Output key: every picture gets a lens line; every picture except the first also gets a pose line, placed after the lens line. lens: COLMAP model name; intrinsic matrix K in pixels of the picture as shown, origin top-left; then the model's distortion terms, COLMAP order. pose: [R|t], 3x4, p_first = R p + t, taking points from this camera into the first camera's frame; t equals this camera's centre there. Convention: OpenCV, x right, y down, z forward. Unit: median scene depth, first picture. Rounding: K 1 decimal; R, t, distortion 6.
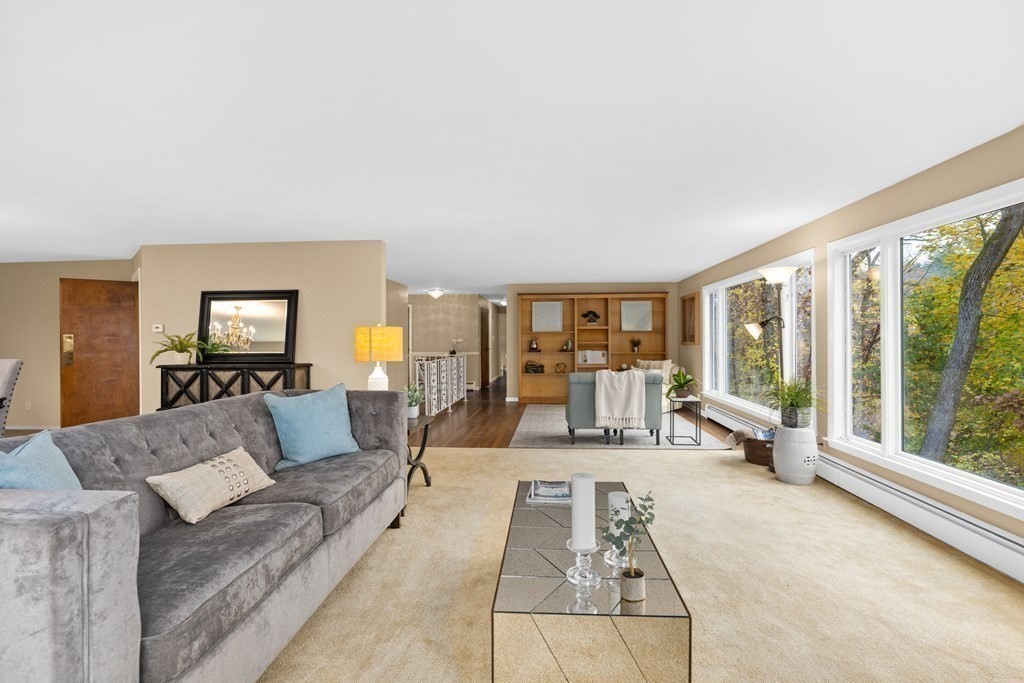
lens RADIAL K [[471.7, 0, 512.0], [0, 471.7, 341.5], [0, 0, 1]] dist [-0.000756, -0.000252]
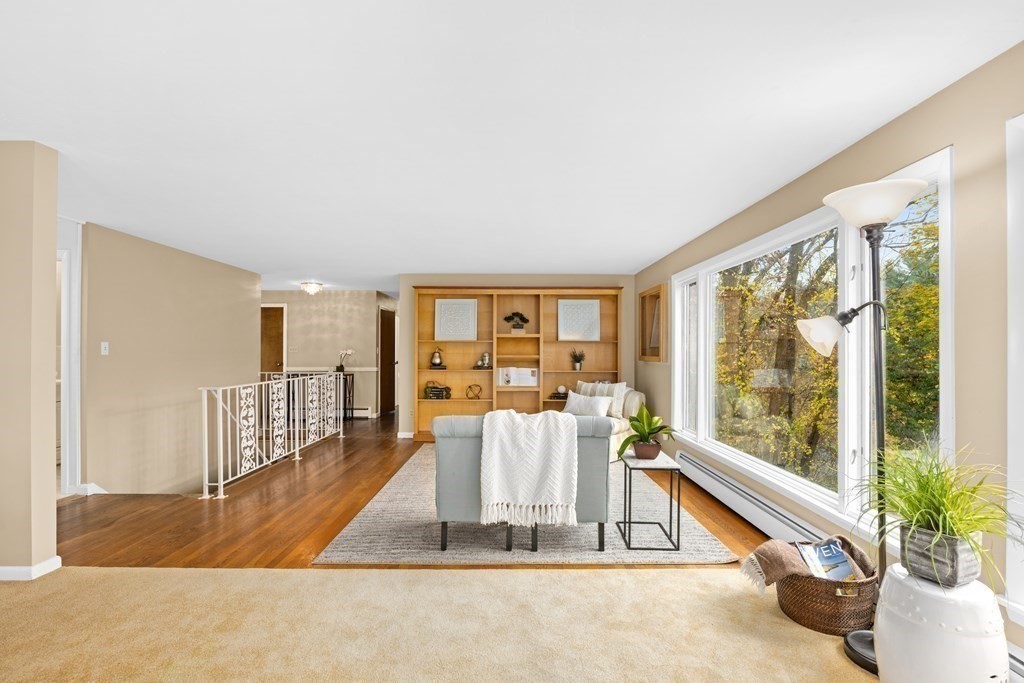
lens RADIAL K [[423.9, 0, 508.2], [0, 423.9, 351.0], [0, 0, 1]] dist [0.000240, 0.000001]
pose [[0.998243, 0.008043, 0.058712, 0.118193], [-0.007723, 0.999954, -0.005678, -0.002307], [-0.058755, 0.005215, 0.998259, 0.357781]]
